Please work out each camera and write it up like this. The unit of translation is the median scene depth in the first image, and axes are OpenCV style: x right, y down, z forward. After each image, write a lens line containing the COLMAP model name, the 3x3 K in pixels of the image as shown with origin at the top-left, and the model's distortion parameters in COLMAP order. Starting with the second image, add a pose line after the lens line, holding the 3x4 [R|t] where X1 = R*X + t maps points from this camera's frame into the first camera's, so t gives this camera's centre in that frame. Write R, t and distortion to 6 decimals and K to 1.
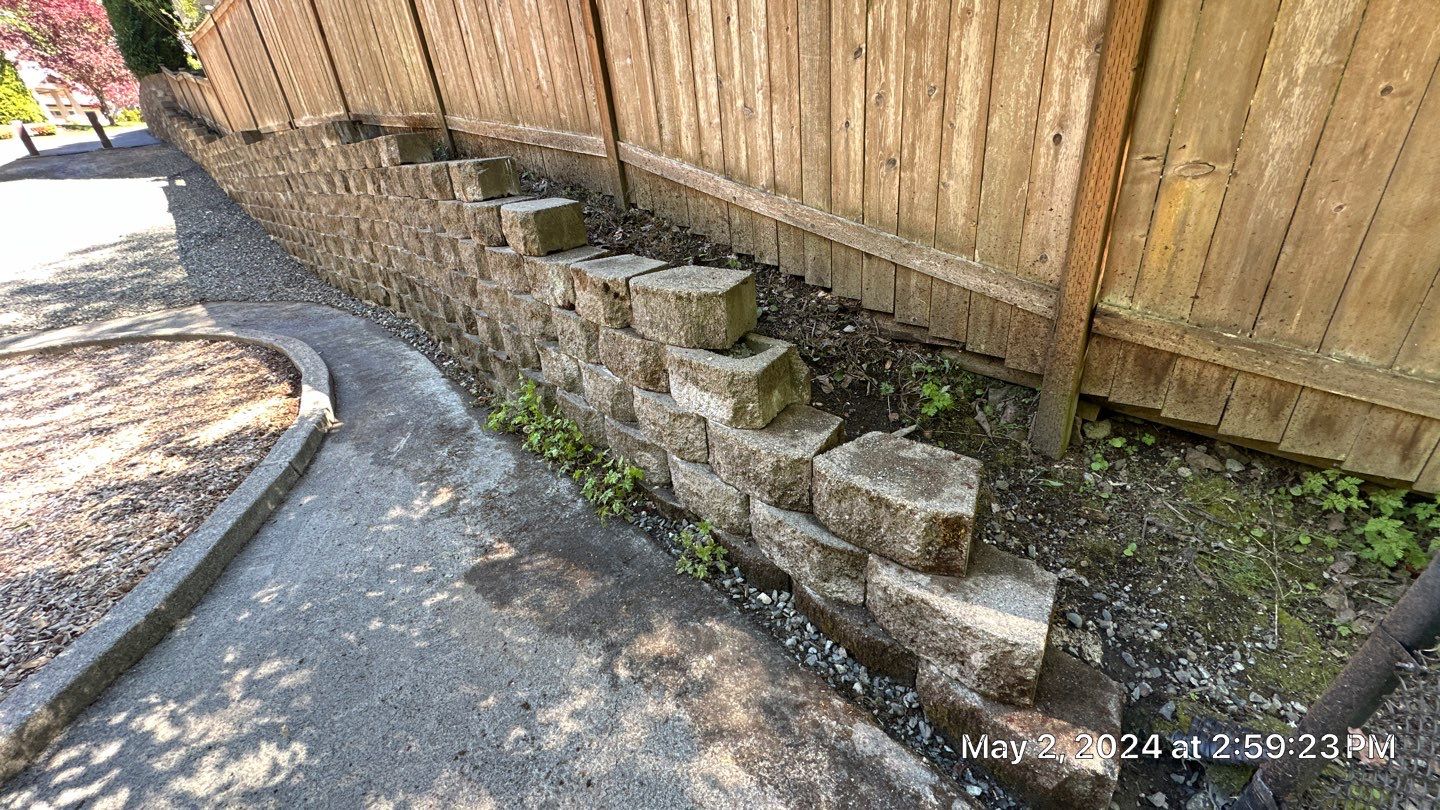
lens RADIAL K [[579.0, 0, 719.3], [0, 579.0, 405.2], [0, 0, 1]] dist [-0.001822, 0.000550]
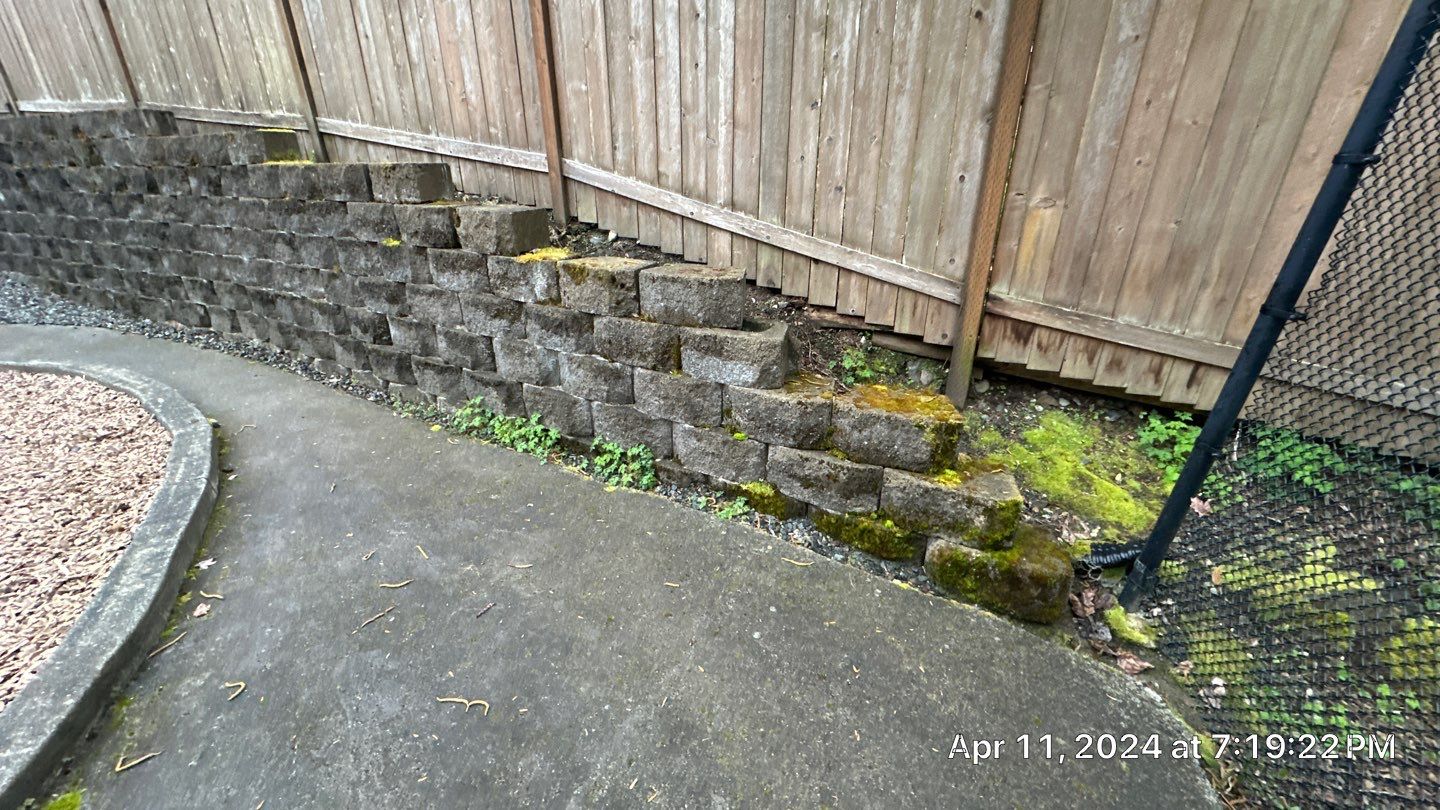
lens RADIAL K [[579.0, 0, 721.2], [0, 579.0, 404.6], [0, 0, 1]] dist [-0.001822, 0.000550]
pose [[0.939131, -0.043969, 0.340734, -0.416003], [0.070148, 0.995424, -0.064892, 0.132296], [-0.336322, 0.084844, 0.937917, -0.100599]]
